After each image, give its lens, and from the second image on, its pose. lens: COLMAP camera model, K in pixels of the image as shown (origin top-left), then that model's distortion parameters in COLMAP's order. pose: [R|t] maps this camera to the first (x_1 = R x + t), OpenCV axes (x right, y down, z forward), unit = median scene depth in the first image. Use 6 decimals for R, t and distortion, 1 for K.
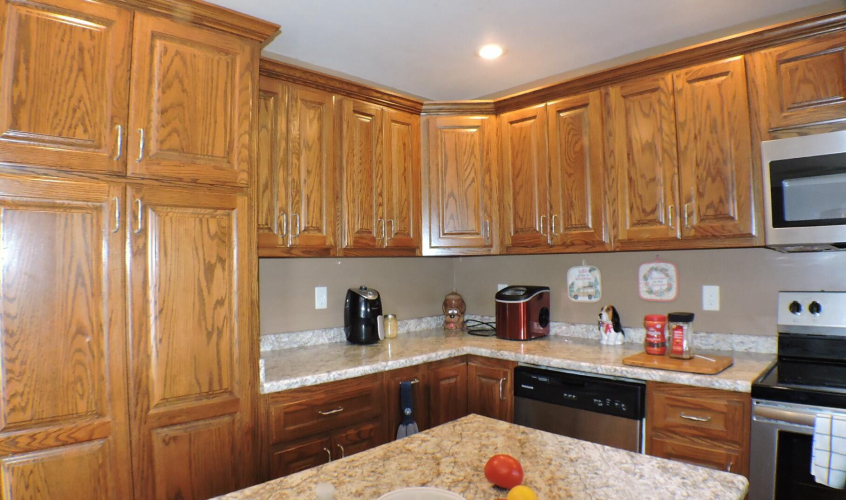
lens RADIAL K [[499.8, 0, 413.6], [0, 499.8, 238.1], [0, 0, 1]] dist [-0.131446, 0.022613]
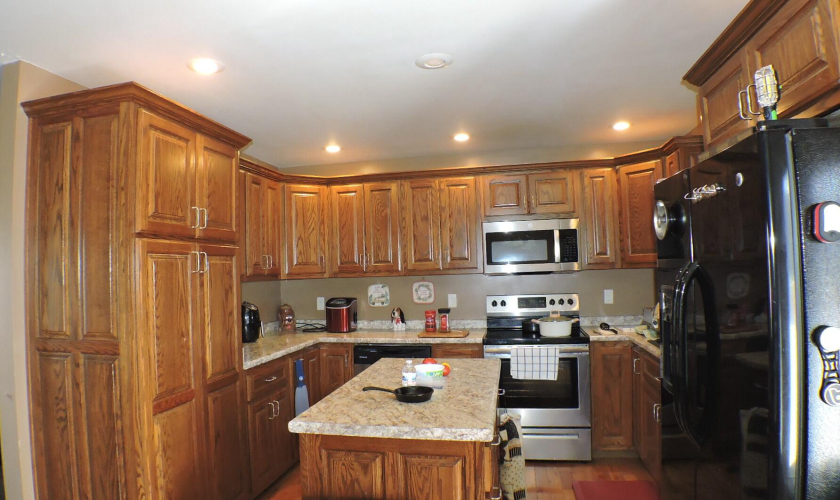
lens RADIAL K [[523.9, 0, 395.0], [0, 523.9, 230.8], [0, 0, 1]] dist [-0.133820, 0.000300]
pose [[0.831666, 0.030875, 0.554418, -0.684049], [-0.011550, 0.999199, -0.038320, -0.064355], [-0.555157, 0.025466, 0.831356, -0.562929]]
